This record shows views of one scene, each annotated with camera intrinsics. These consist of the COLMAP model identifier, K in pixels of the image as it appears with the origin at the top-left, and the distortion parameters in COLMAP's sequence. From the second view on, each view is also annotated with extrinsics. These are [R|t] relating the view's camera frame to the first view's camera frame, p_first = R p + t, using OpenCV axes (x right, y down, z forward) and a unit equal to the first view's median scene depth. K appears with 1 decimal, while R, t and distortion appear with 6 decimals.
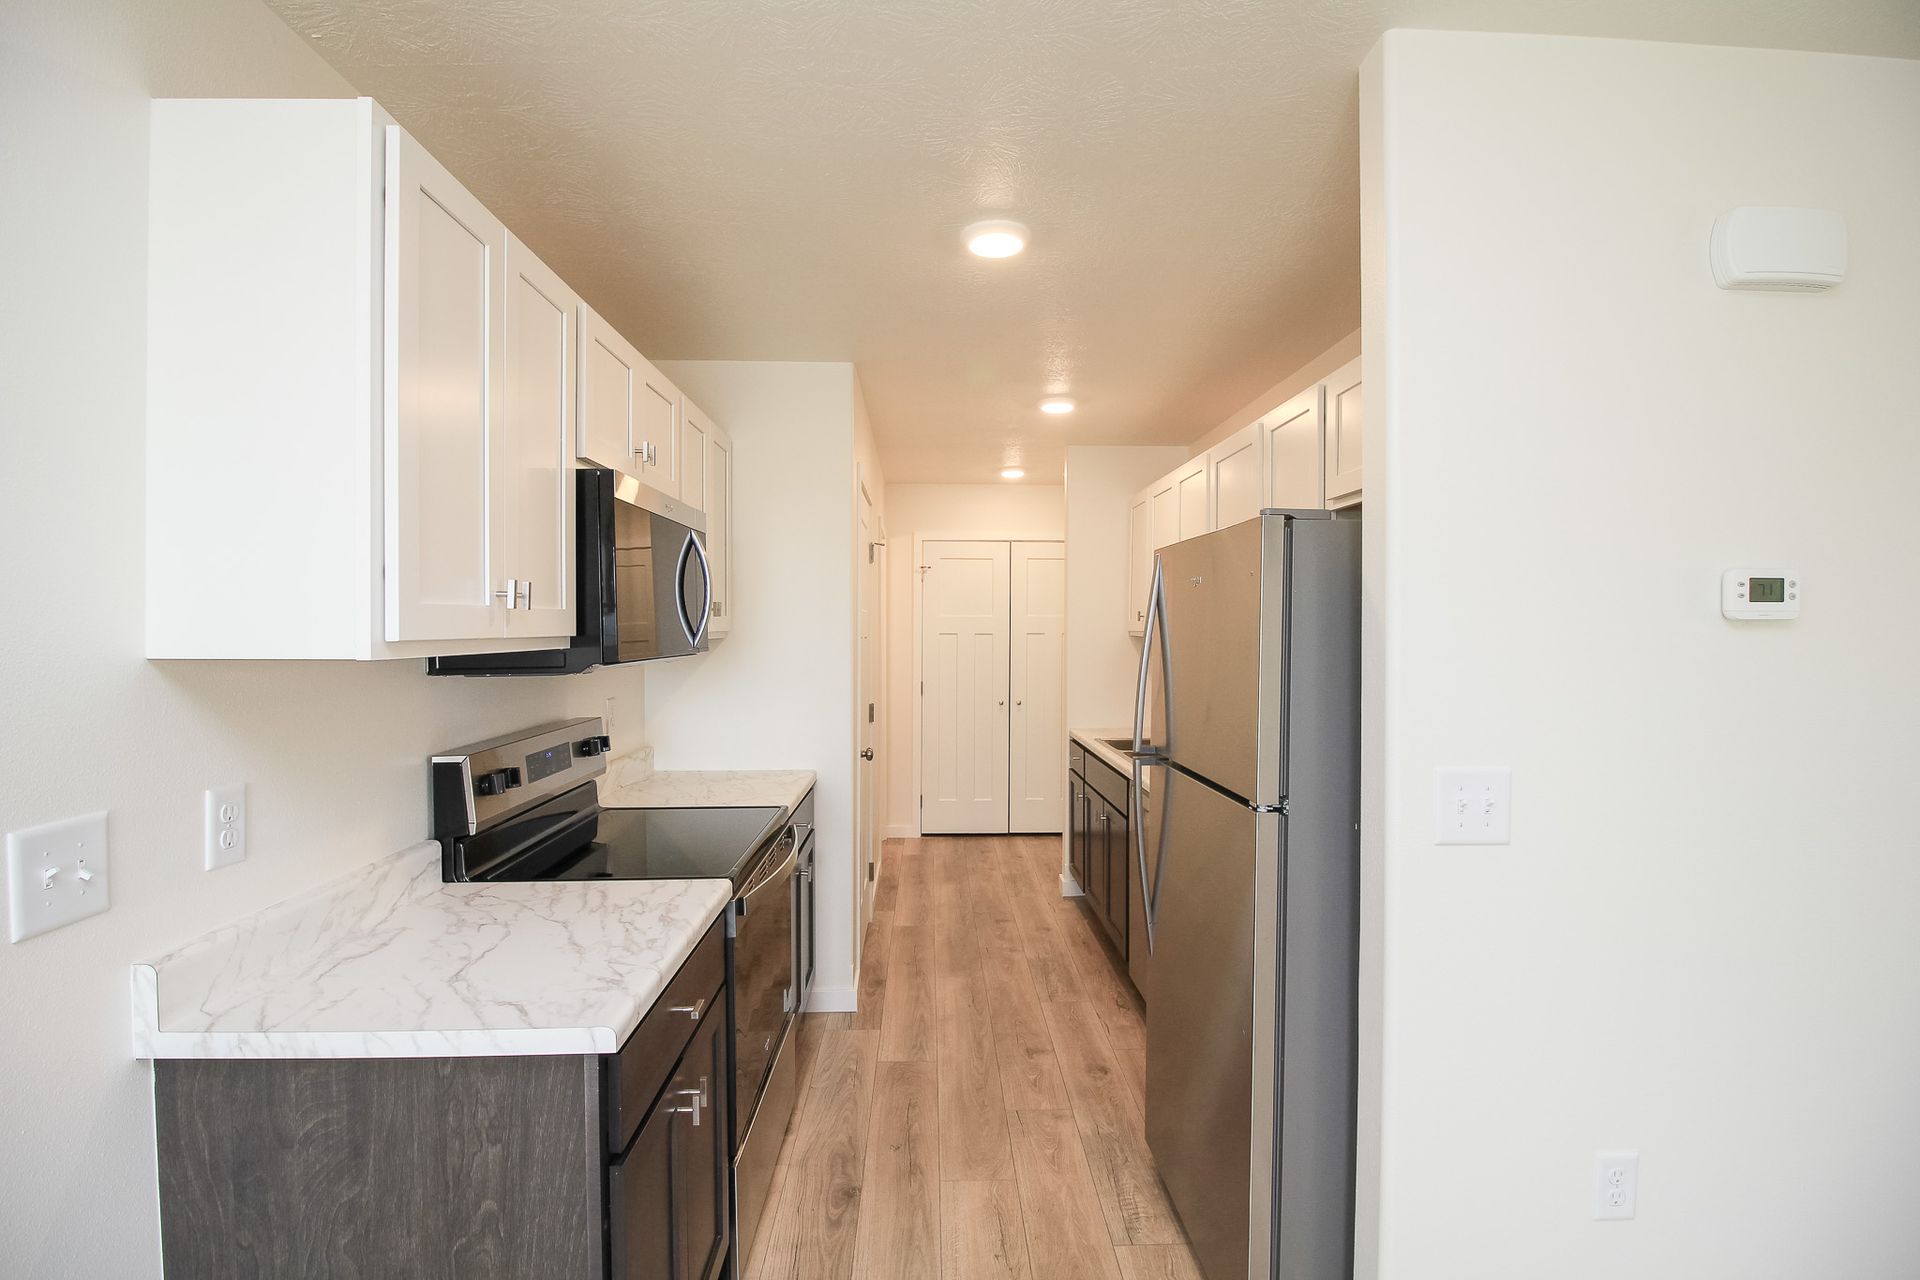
lens RADIAL K [[884.4, 0, 960.0], [0, 884.4, 640.0], [0, 0, 1]] dist [0.000762, -0.017498]
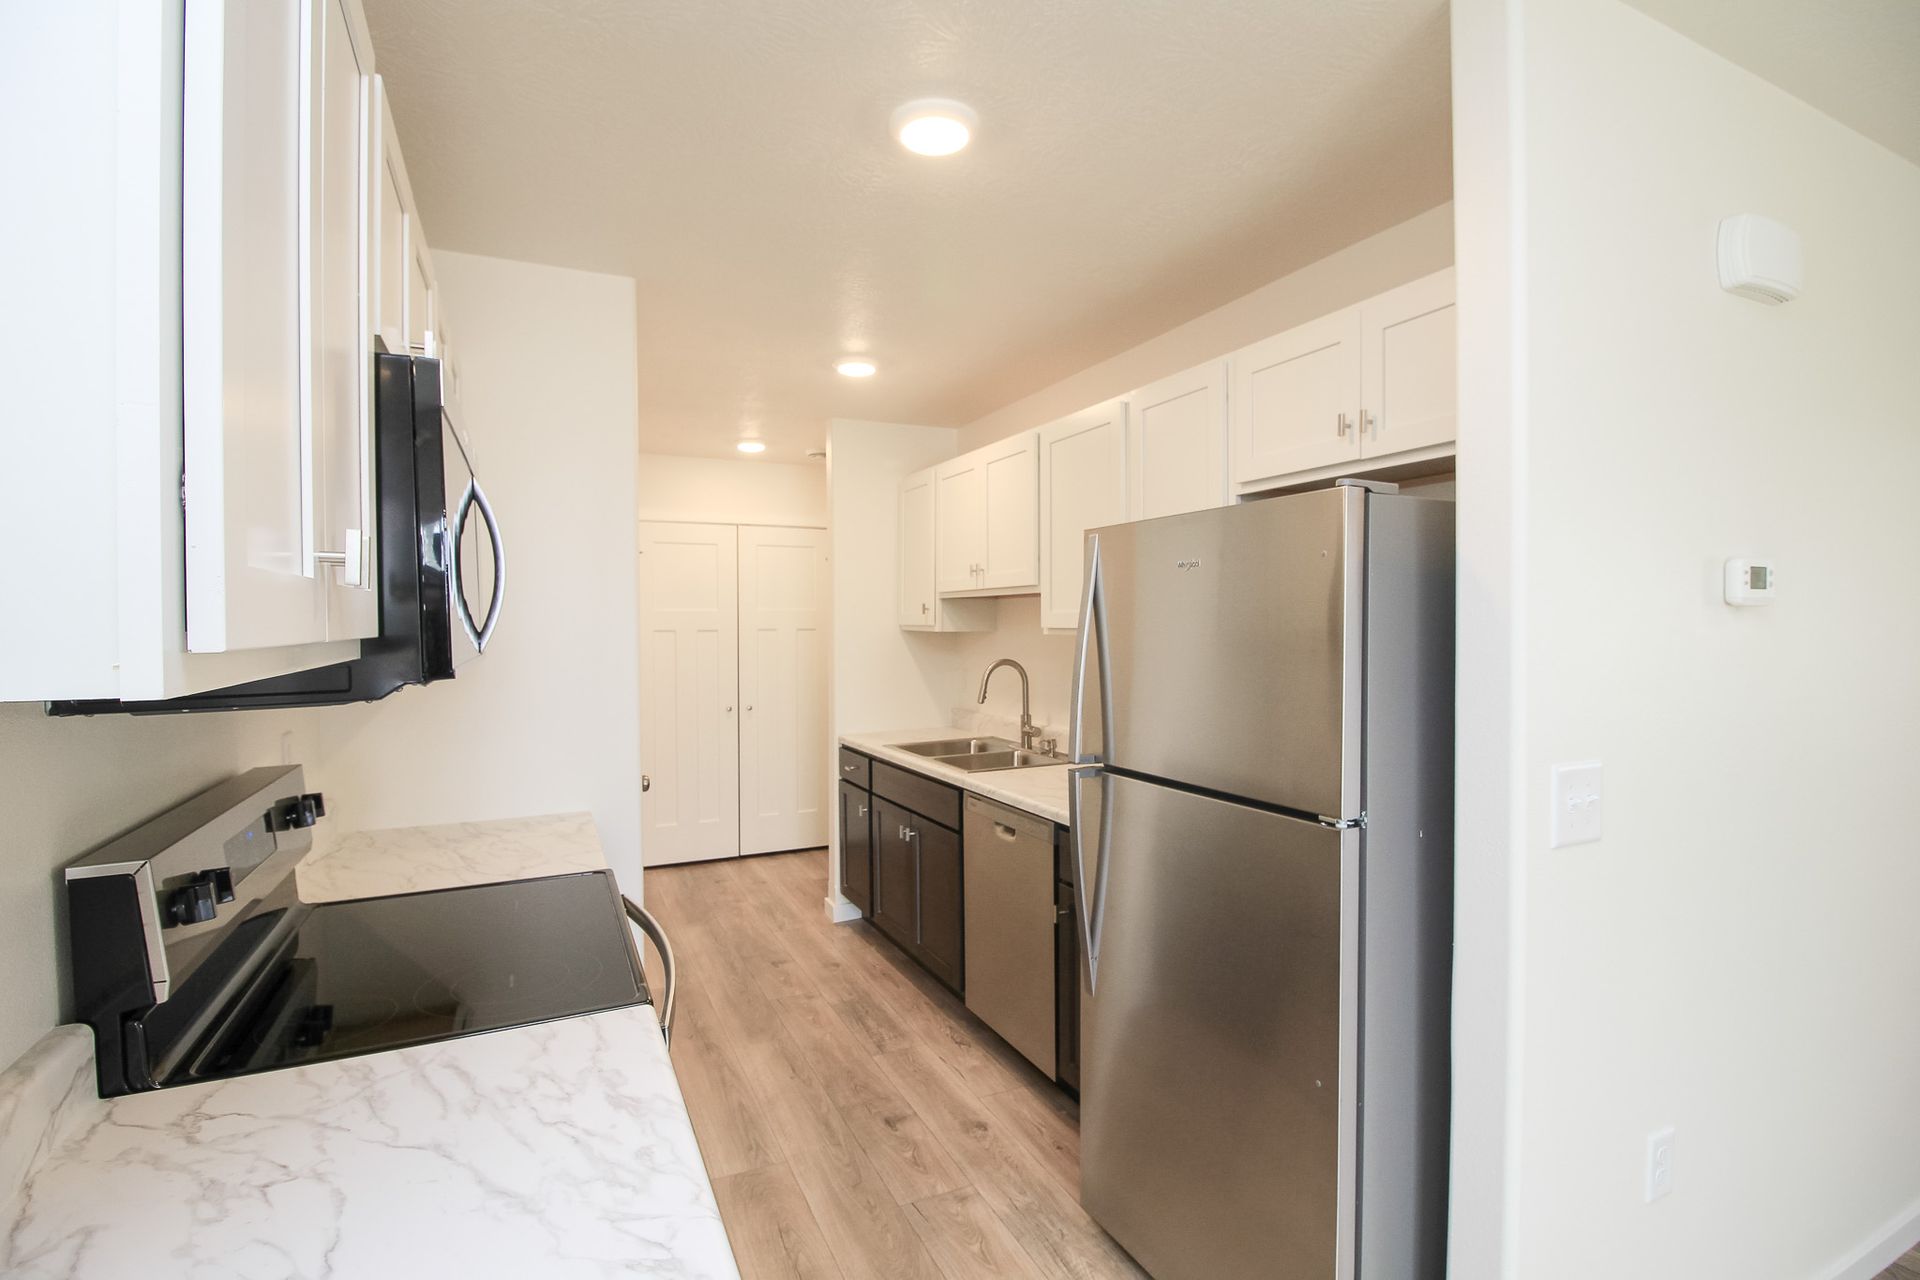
lens RADIAL K [[898.0, 0, 960.0], [0, 898.0, 640.0], [0, 0, 1]] dist [0.000807, -0.016396]
pose [[0.917960, -0.015129, 0.396384, -0.233020], [0.013347, 0.999885, 0.007255, -0.001039], [-0.396448, -0.001369, 0.918056, 0.224341]]
